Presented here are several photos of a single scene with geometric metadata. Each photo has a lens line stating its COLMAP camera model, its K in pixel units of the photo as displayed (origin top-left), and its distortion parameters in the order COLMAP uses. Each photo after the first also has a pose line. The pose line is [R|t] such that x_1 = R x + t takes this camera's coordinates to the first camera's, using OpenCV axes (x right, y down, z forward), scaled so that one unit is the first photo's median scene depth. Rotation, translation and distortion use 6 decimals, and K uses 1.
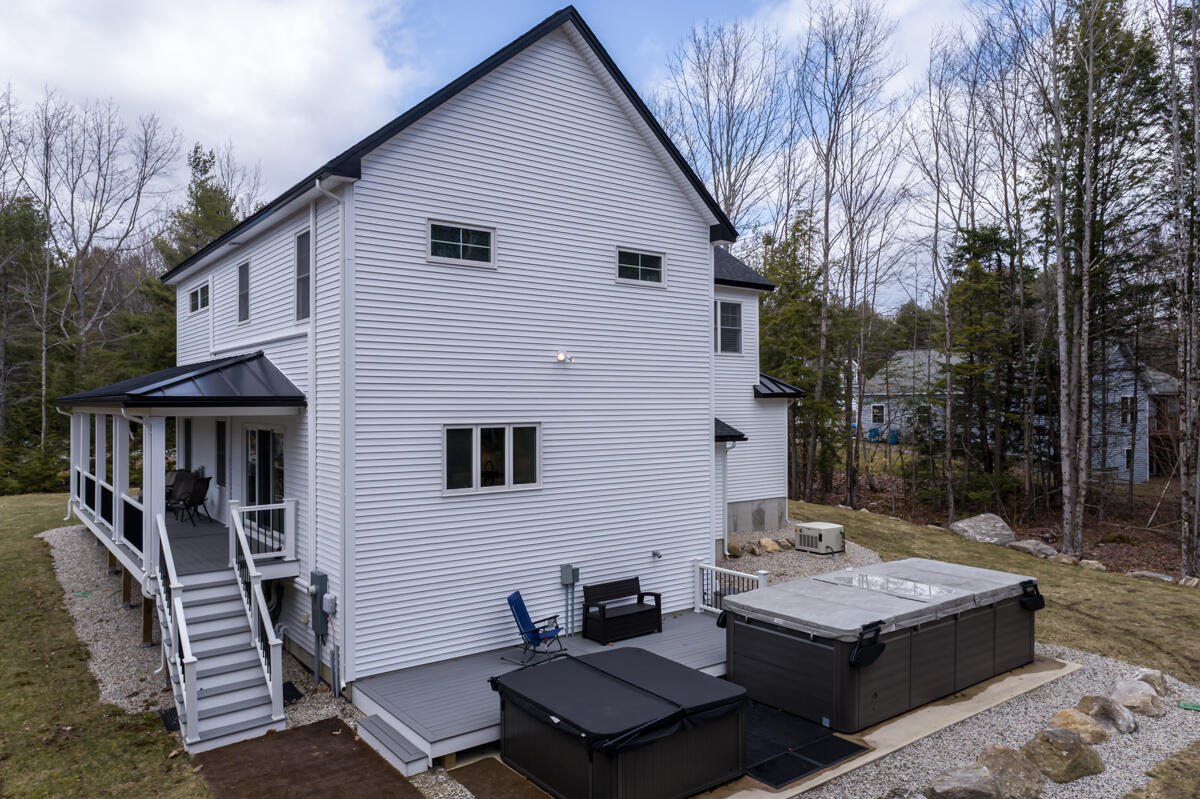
lens RADIAL K [[815.8, 0, 599.8], [0, 815.8, 444.3], [0, 0, 1]] dist [-0.002786, 0.004477]
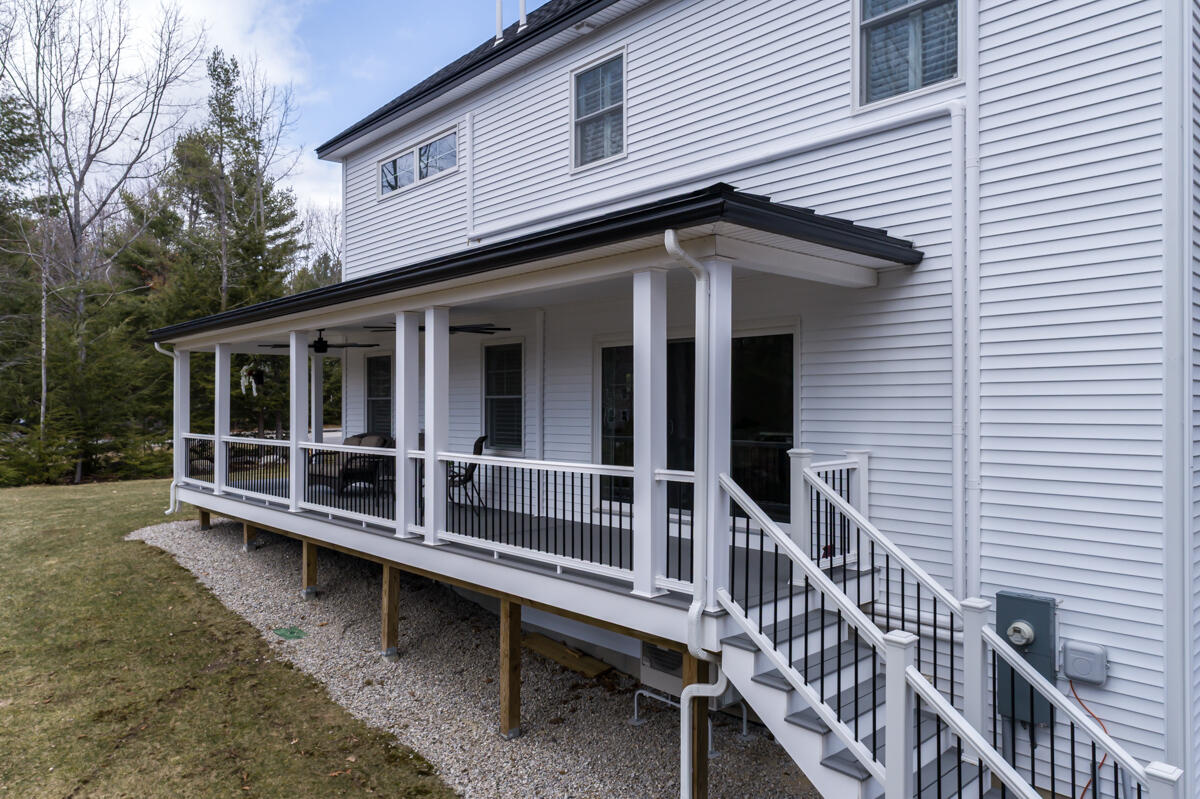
lens RADIAL K [[815.8, 0, 599.8], [0, 815.8, 444.3], [0, 0, 1]] dist [-0.002786, 0.004477]
pose [[0.996094, -0.006074, 0.088086, -0.374198], [0.006155, 0.999981, -0.000644, 0.040290], [-0.088080, 0.001184, 0.996113, 0.319387]]
